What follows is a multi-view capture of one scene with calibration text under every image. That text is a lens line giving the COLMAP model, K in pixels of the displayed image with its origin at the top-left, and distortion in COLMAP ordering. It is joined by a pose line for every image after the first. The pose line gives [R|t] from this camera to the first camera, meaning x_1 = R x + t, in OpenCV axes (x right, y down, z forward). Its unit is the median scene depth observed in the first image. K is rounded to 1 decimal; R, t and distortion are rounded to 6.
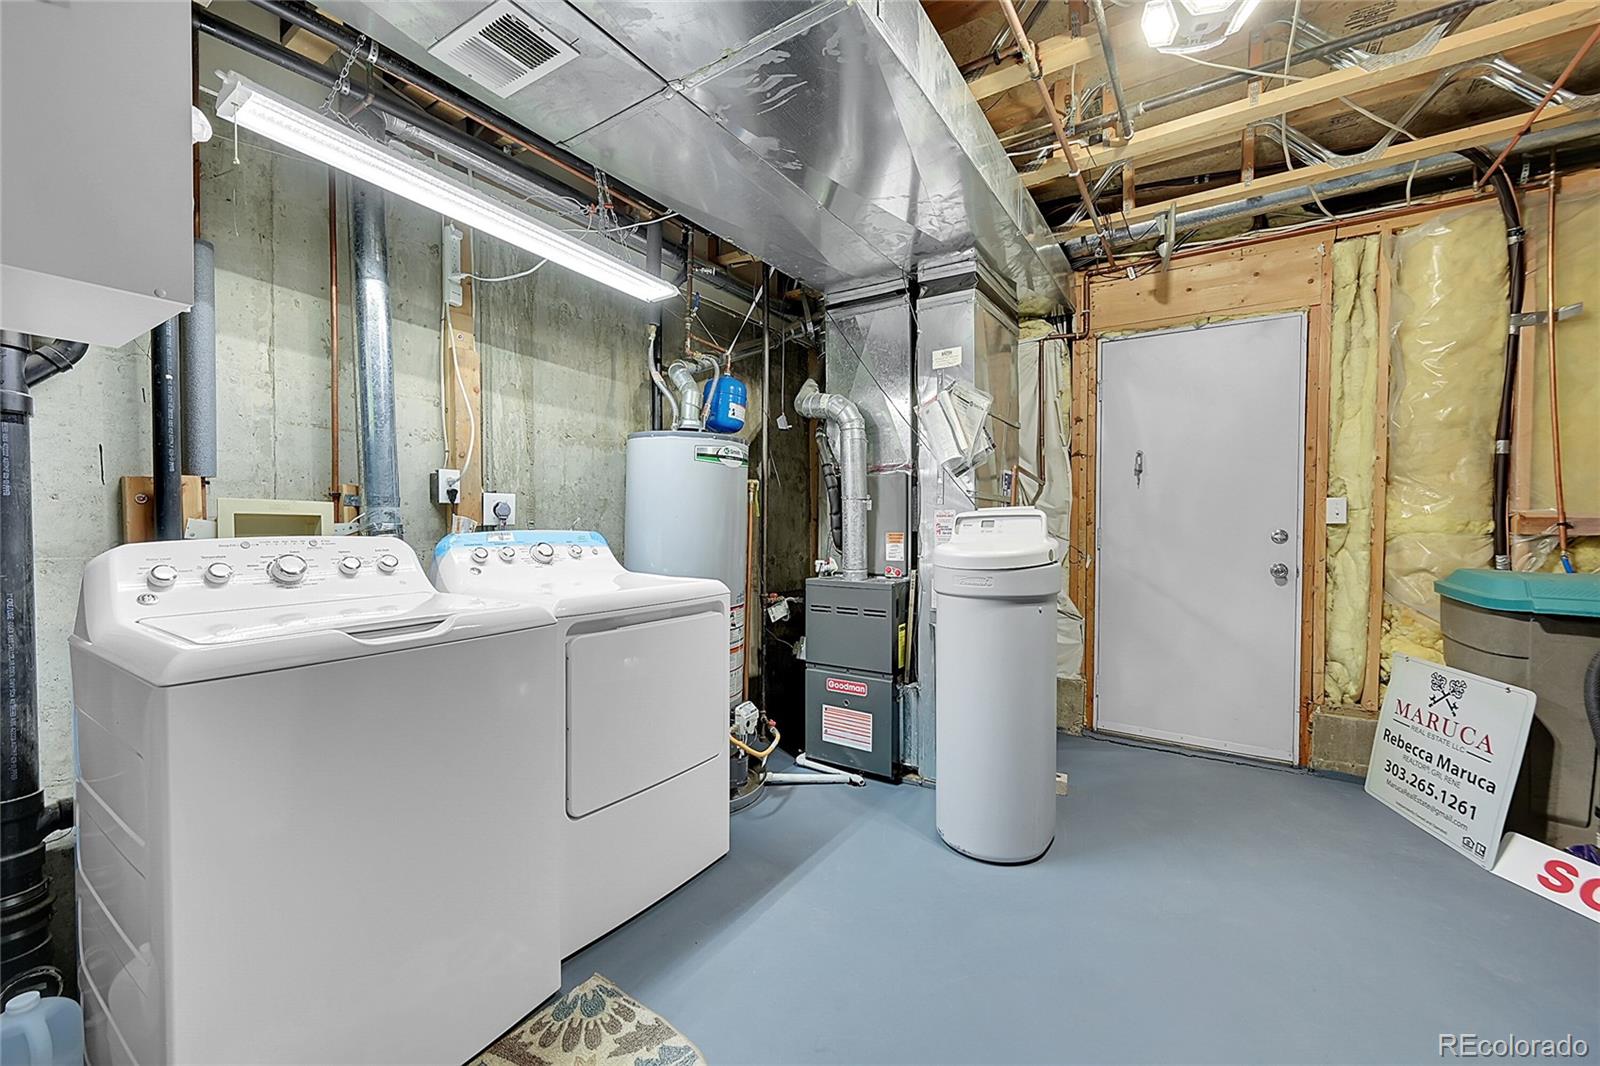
lens RADIAL K [[632.7, 0, 798.5], [0, 632.7, 534.2], [0, 0, 1]] dist [0.000766, 0.000113]
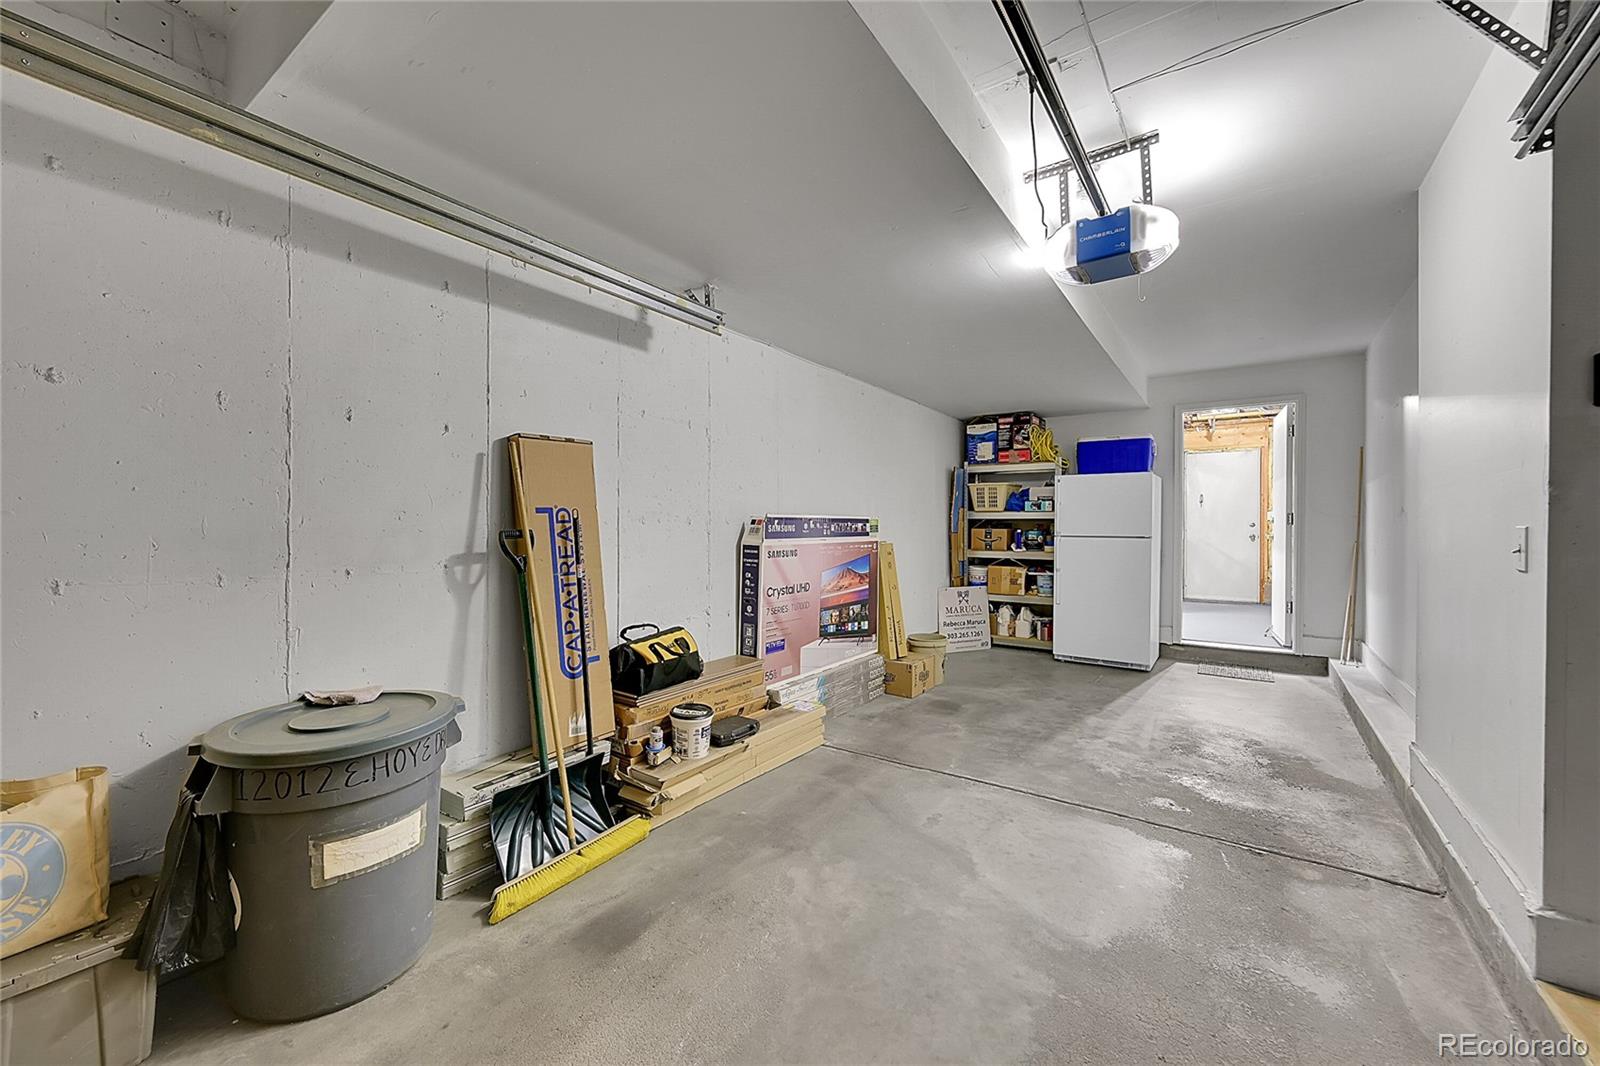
lens RADIAL K [[632.7, 0, 802.0], [0, 632.7, 529.4], [0, 0, 1]] dist [0.000766, 0.000113]
pose [[0.999614, -0.003659, -0.027541, -1.211601], [0.003147, 0.999822, -0.018625, 0.070367], [0.027604, 0.018531, 0.999447, -1.934530]]
